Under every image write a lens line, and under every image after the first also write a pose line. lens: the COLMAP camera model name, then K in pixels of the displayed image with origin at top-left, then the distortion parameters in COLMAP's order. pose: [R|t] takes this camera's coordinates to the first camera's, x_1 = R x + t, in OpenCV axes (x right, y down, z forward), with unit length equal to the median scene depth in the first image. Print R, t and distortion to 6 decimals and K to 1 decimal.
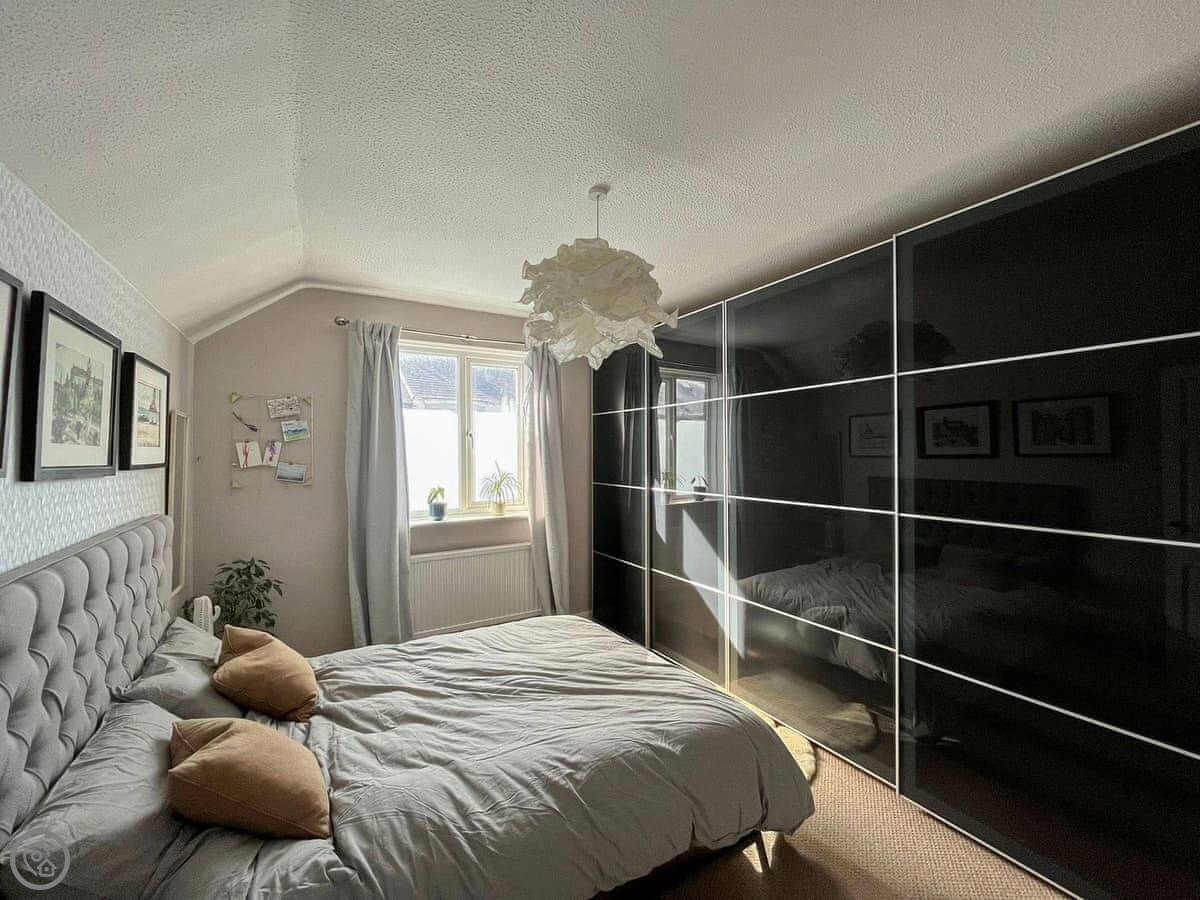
lens RADIAL K [[489.1, 0, 606.8], [0, 489.1, 456.1], [0, 0, 1]] dist [0.002252, 0.000194]
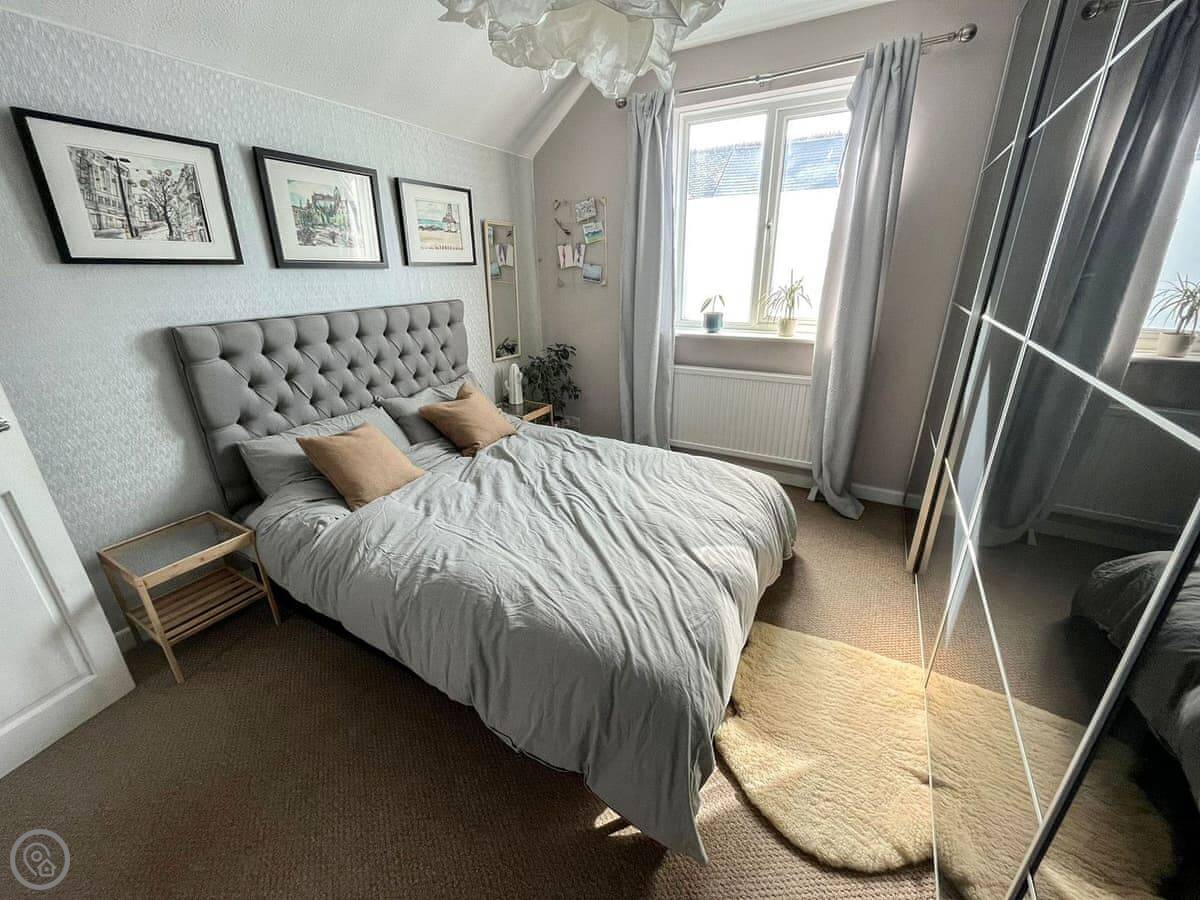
lens RADIAL K [[489.1, 0, 606.8], [0, 489.1, 456.1], [0, 0, 1]] dist [0.002252, 0.000194]
pose [[0.475020, 0.318982, -0.820126, 0.474282], [0.001475, 0.931698, 0.363232, 0.017983], [0.879974, -0.173752, 0.442104, 0.479090]]
